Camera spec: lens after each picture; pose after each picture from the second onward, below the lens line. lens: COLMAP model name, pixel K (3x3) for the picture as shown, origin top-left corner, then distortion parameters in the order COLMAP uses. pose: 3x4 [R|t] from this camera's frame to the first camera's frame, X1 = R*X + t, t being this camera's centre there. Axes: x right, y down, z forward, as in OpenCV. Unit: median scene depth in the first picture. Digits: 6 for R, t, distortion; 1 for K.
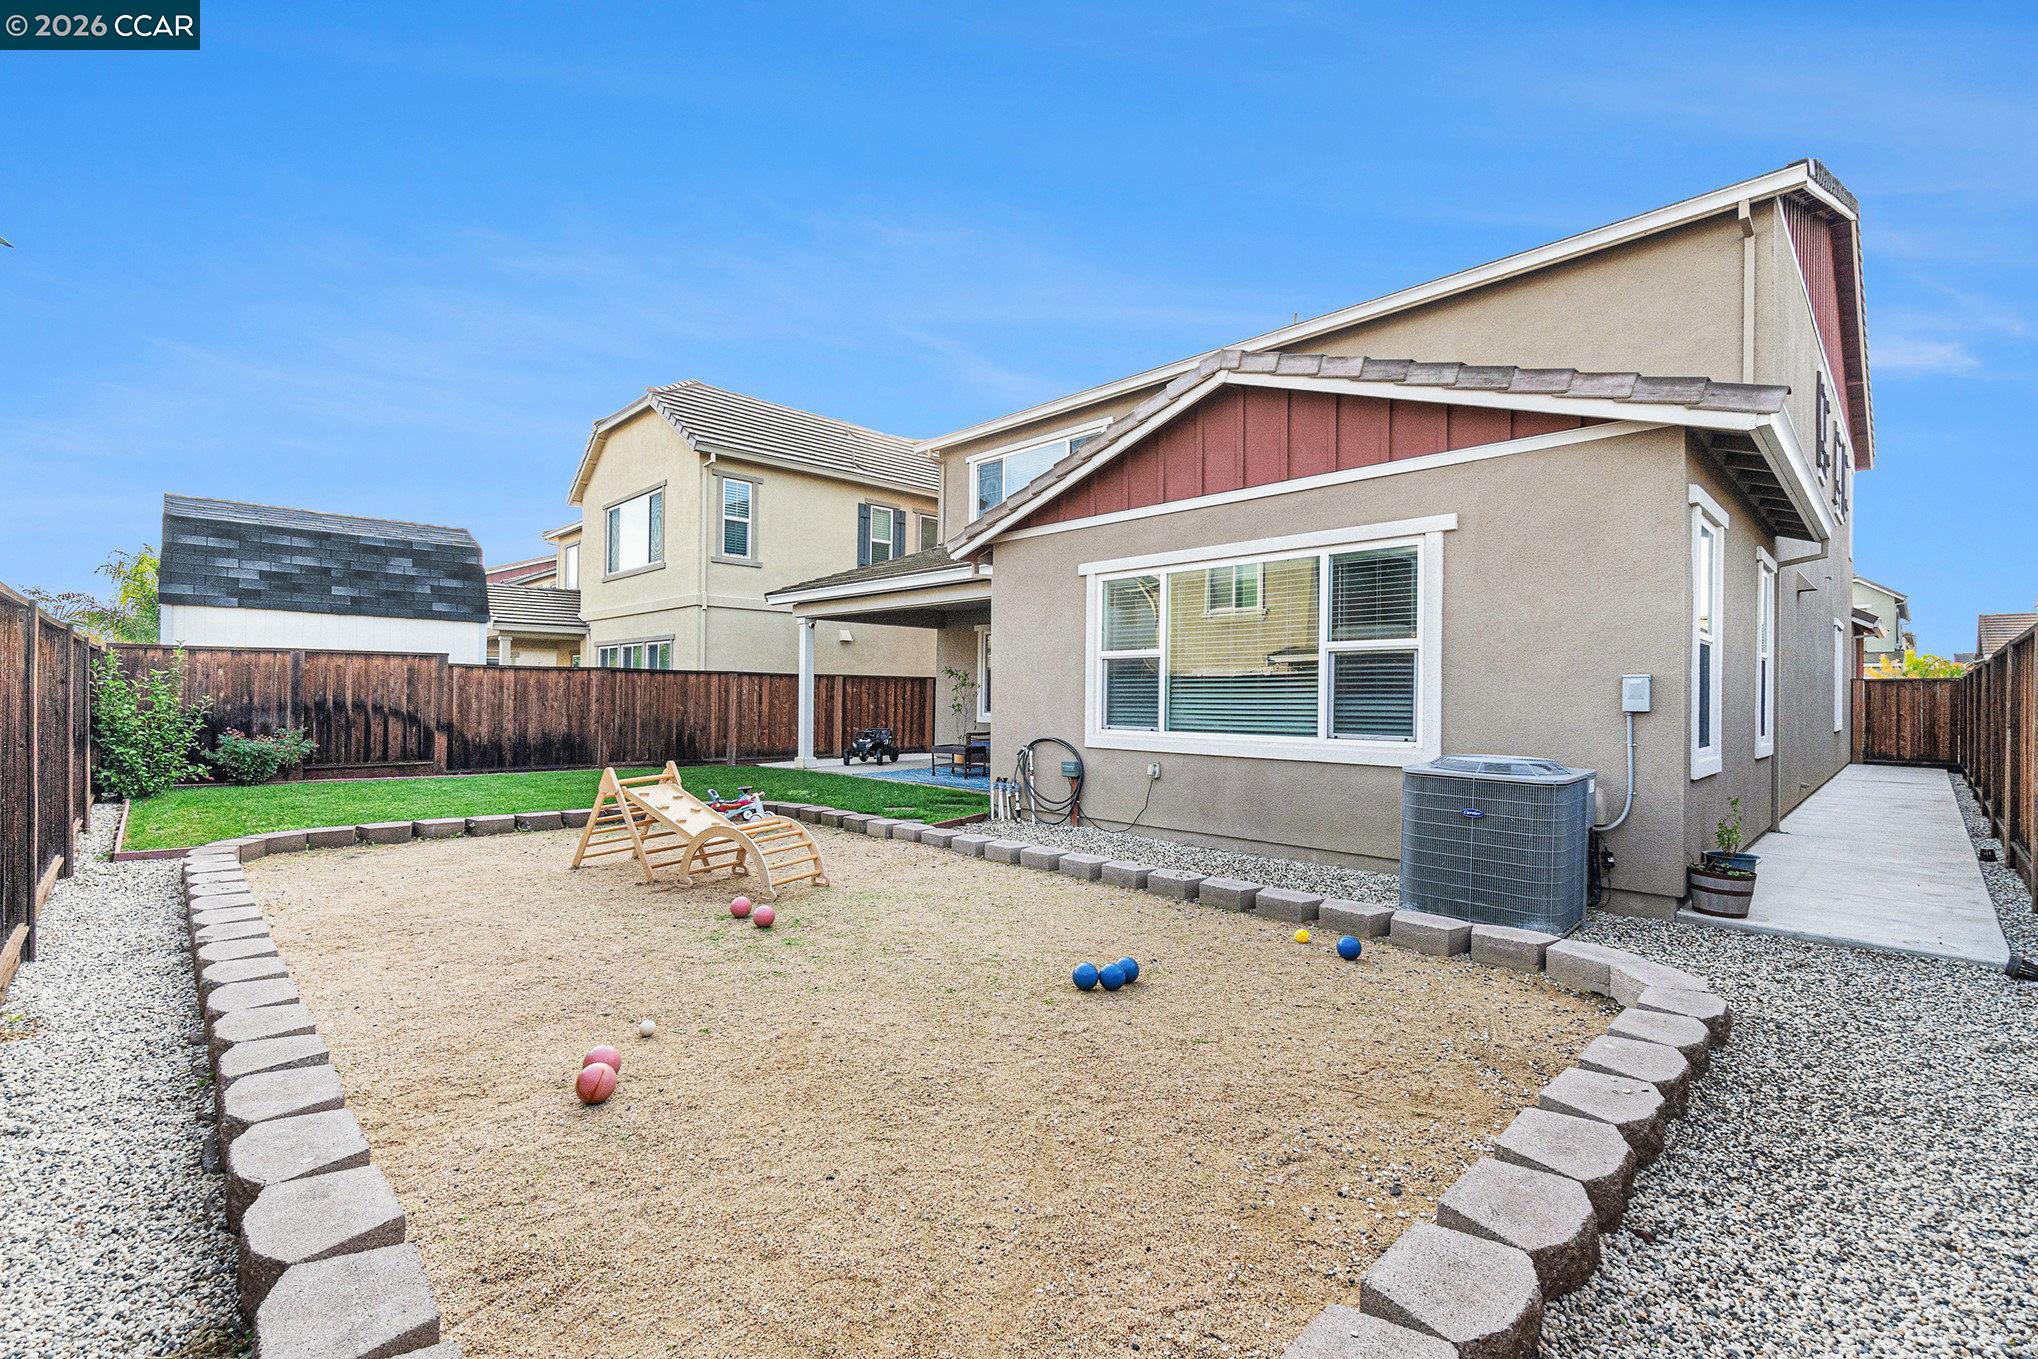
lens RADIAL K [[888.5, 0, 1012.2], [0, 888.5, 684.2], [0, 0, 1]] dist [-0.007448, 0.000225]
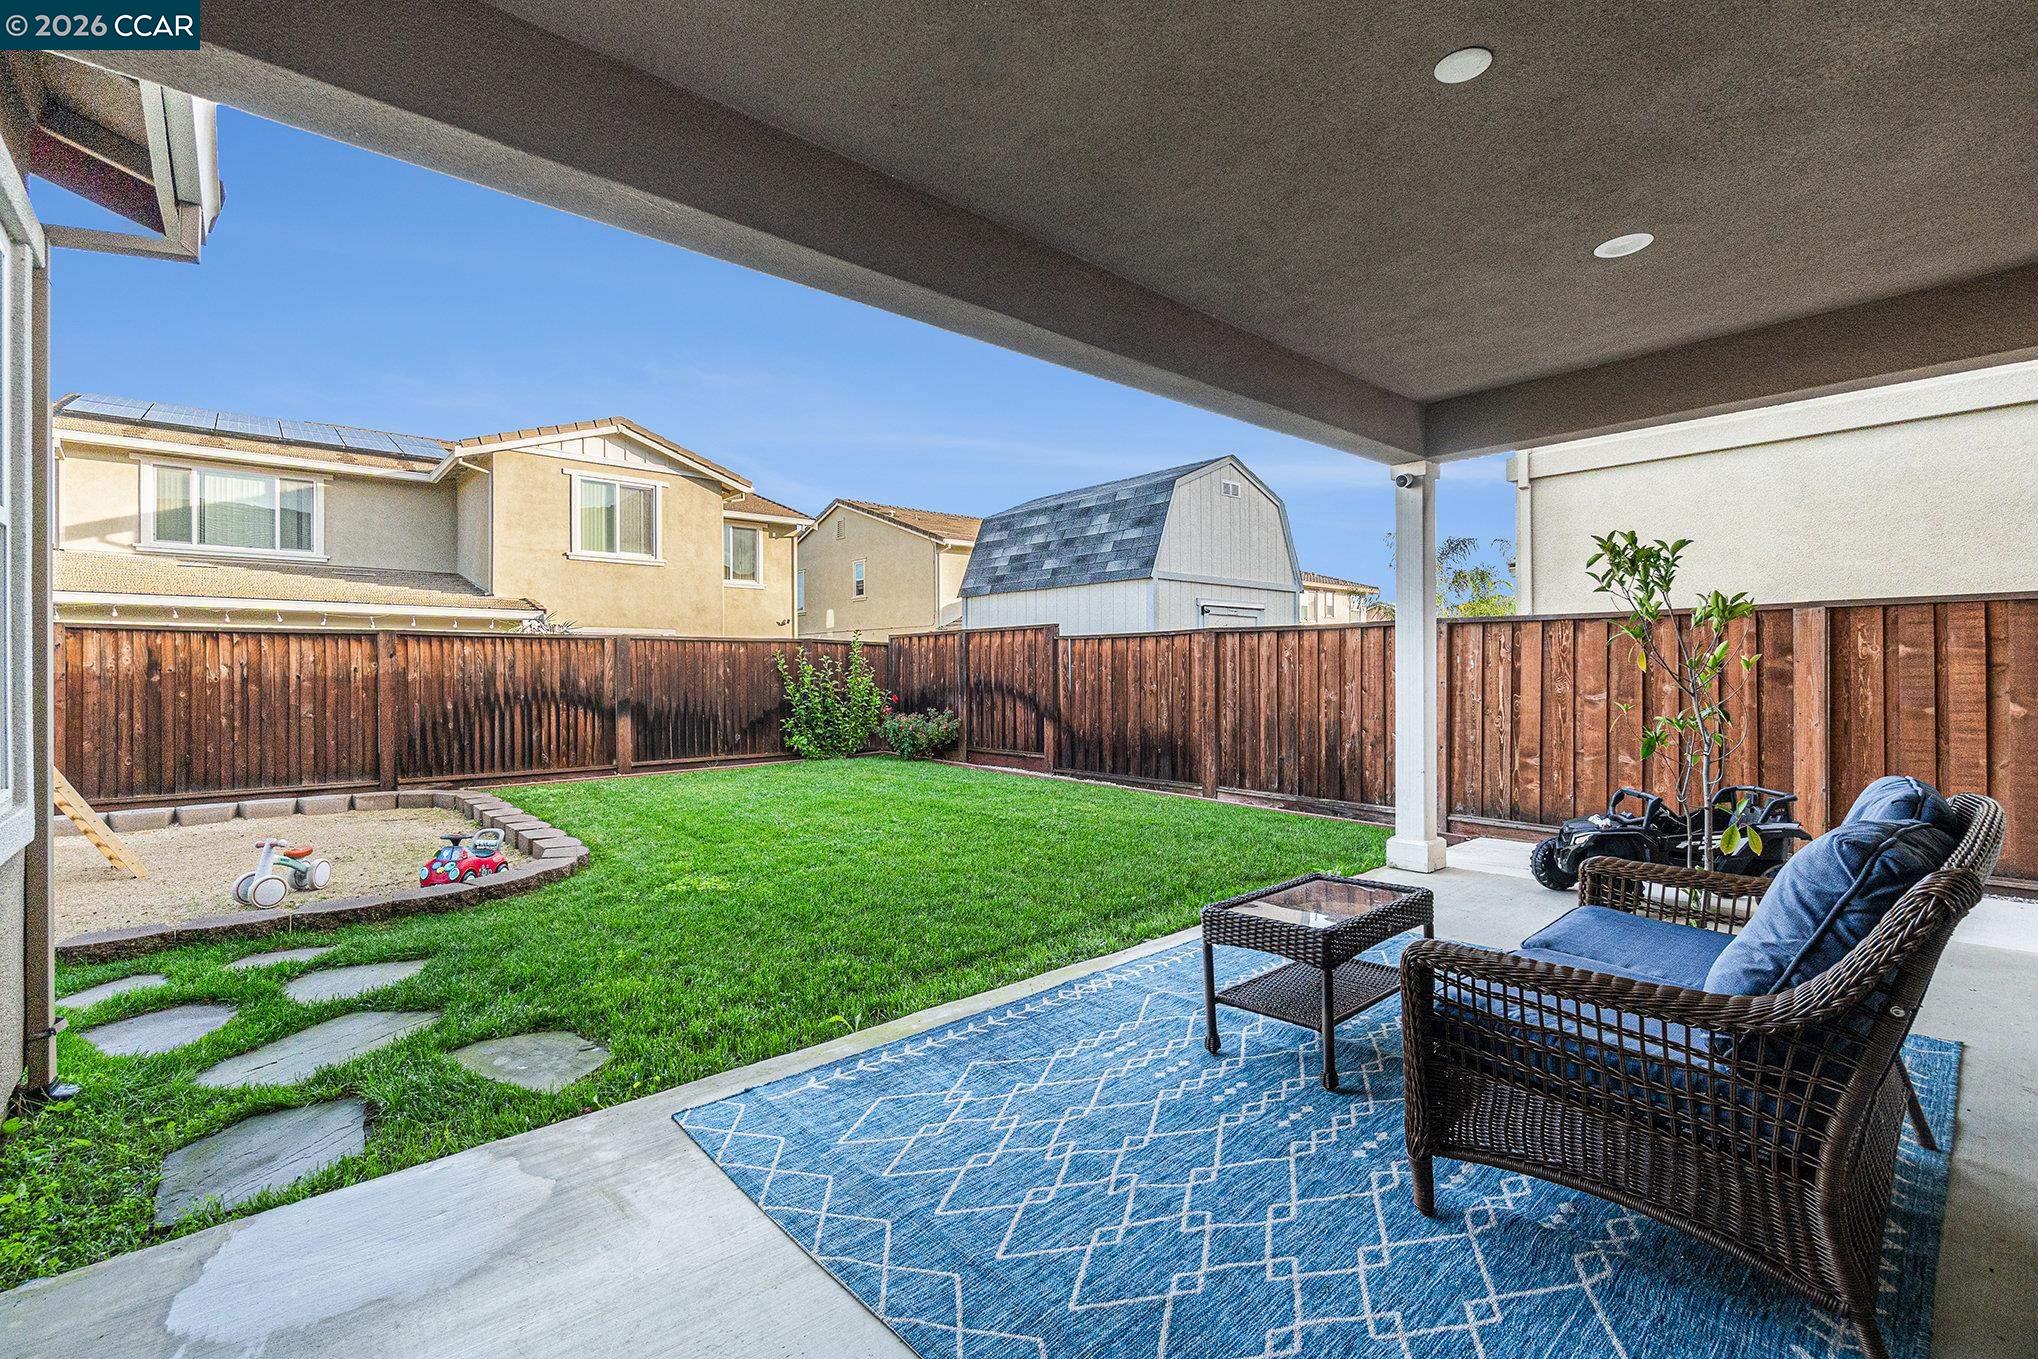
lens RADIAL K [[888.5, 0, 1009.5], [0, 888.5, 675.2], [0, 0, 1]] dist [-0.007448, 0.000225]
pose [[-0.076840, -0.004254, -0.997034, 0.178857], [0.016258, 0.999853, -0.005519, 0.016466], [0.996911, -0.016634, -0.076760, 1.024326]]
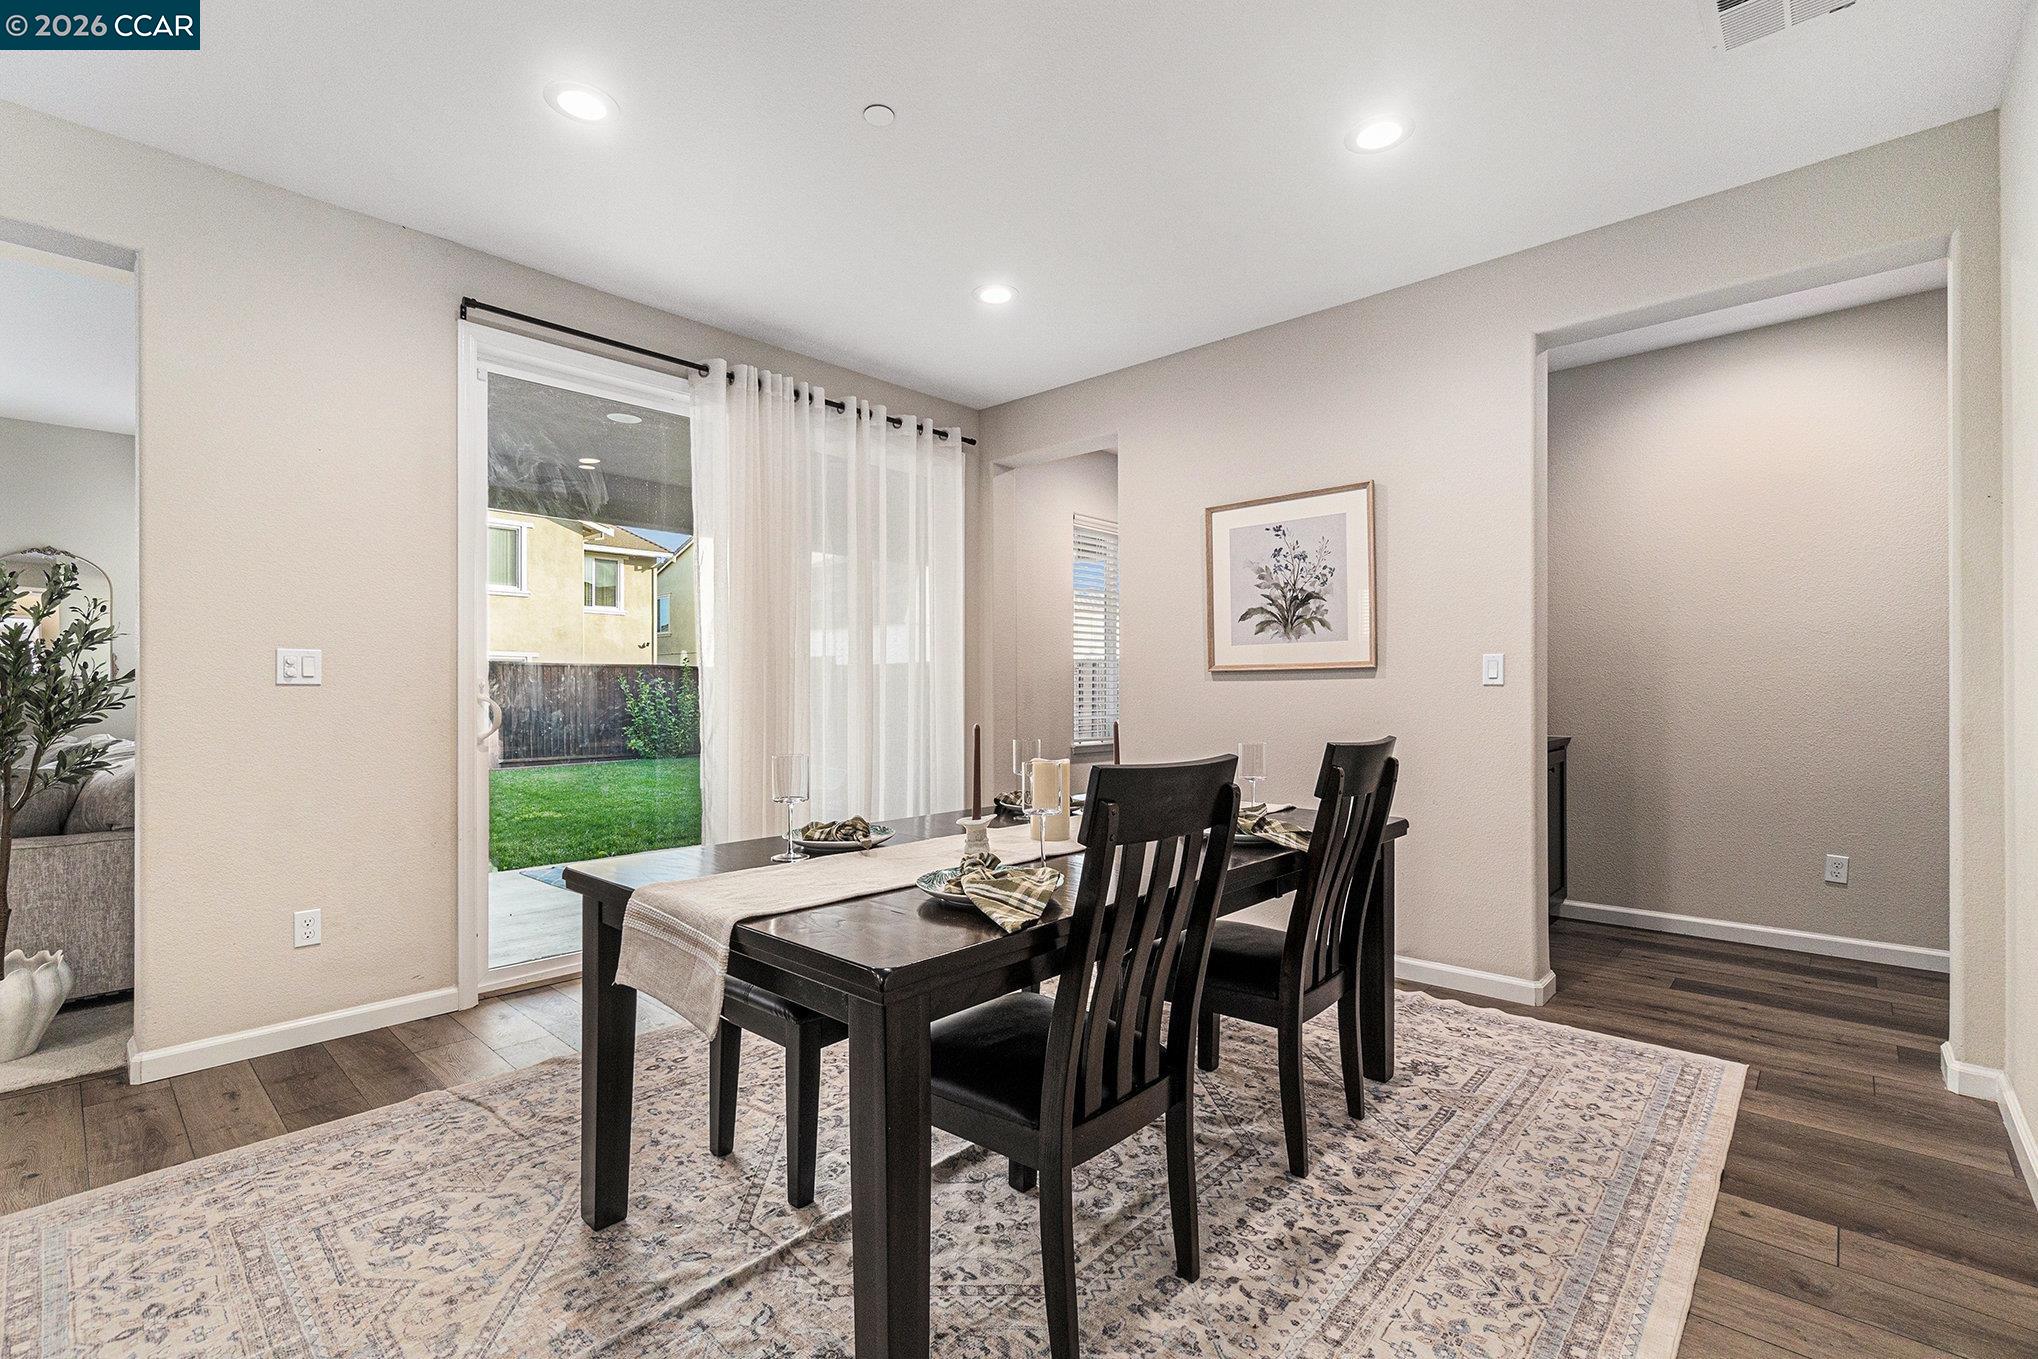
lens RADIAL K [[888.5, 0, 1006.7], [0, 888.5, 684.3], [0, 0, 1]] dist [-0.007448, 0.000225]
pose [[0.045993, -0.018009, -0.998779, 0.462893], [0.014300, 0.999747, -0.017368, 0.023445], [0.998839, -0.013484, 0.046239, 1.163902]]
